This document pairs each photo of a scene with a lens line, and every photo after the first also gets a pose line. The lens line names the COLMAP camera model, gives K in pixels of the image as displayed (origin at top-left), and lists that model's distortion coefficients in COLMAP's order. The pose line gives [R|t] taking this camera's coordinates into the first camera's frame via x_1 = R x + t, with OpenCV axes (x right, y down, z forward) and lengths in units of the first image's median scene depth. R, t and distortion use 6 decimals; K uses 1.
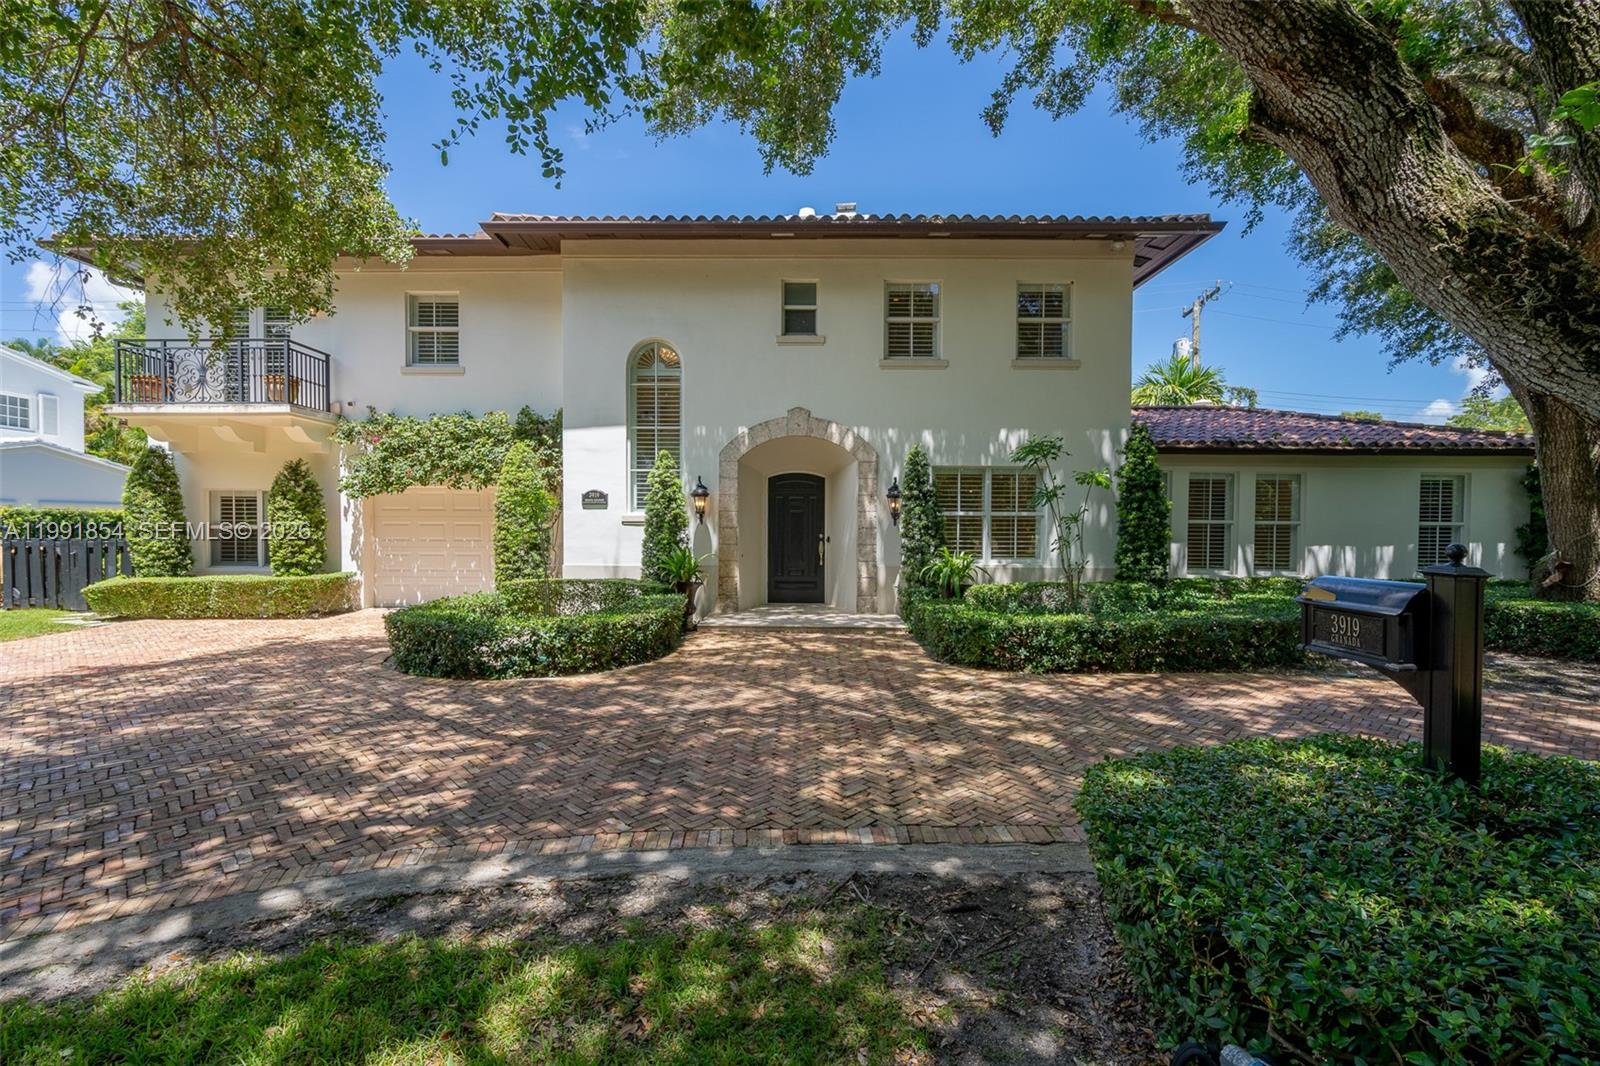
lens RADIAL K [[723.7, 0, 764.4], [0, 723.7, 539.0], [0, 0, 1]] dist [-0.003645, 0.002251]
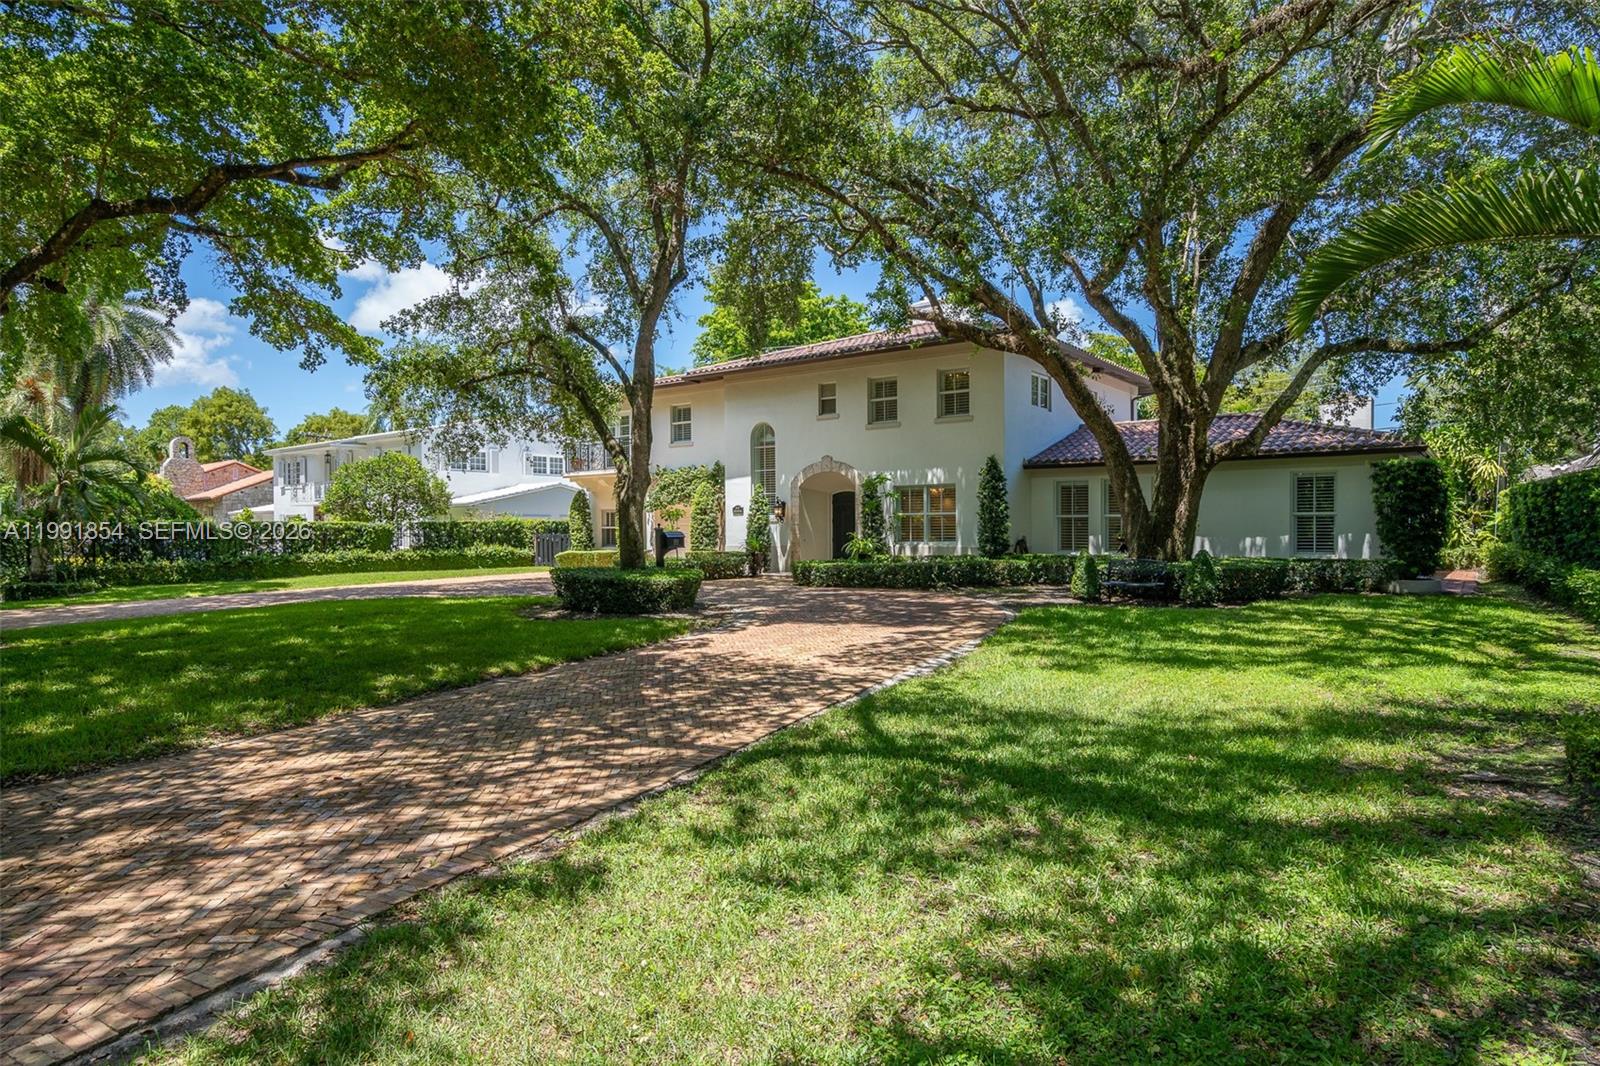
lens RADIAL K [[943.7, 0, 799.6], [0, 943.7, 537.4], [0, 0, 1]] dist [0.005054, -0.000374]
pose [[0.811641, -0.005545, -0.584130, 1.323680], [0.001269, 0.999969, -0.007729, 0.035004], [0.584155, 0.005532, 0.811623, -0.893817]]
